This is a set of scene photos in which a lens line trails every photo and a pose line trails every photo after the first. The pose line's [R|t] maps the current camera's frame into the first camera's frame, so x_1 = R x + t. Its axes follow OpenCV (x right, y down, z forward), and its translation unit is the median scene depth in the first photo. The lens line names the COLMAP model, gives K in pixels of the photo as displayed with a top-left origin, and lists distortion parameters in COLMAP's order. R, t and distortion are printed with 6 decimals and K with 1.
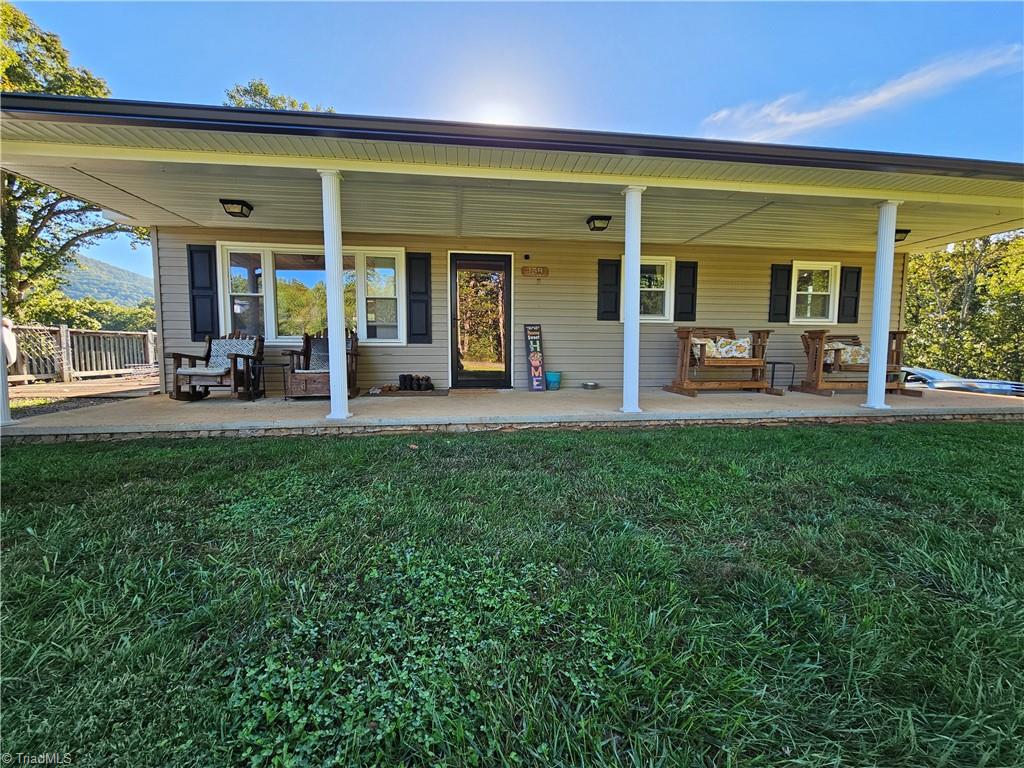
lens RADIAL K [[414.5, 0, 510.7], [0, 414.5, 380.8], [0, 0, 1]] dist [0.000405, 0.000170]
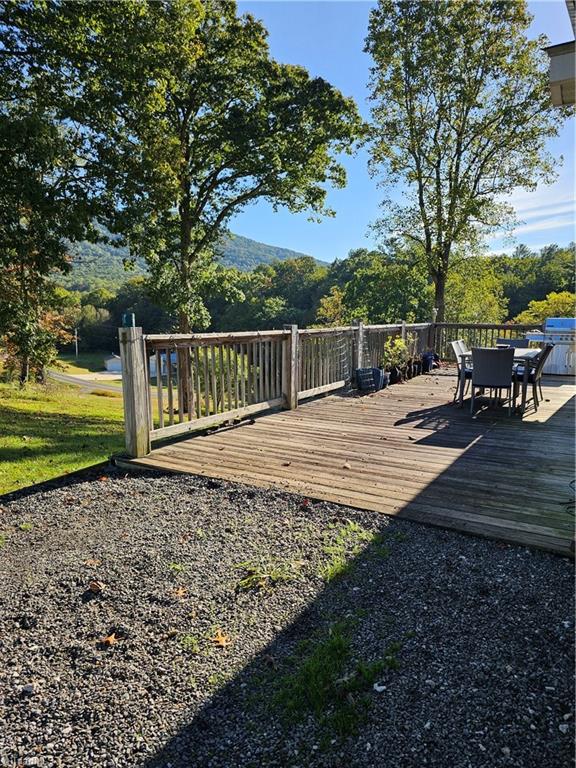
lens RADIAL K [[519.6, 0, 288.8], [0, 519.6, 385.1], [0, 0, 1]] dist [0.060427, -0.041117]
pose [[0.795043, 0.093118, -0.599362, -0.157011], [-0.058583, 0.995314, 0.076926, -0.028115], [0.603717, -0.026047, 0.796773, 0.087847]]
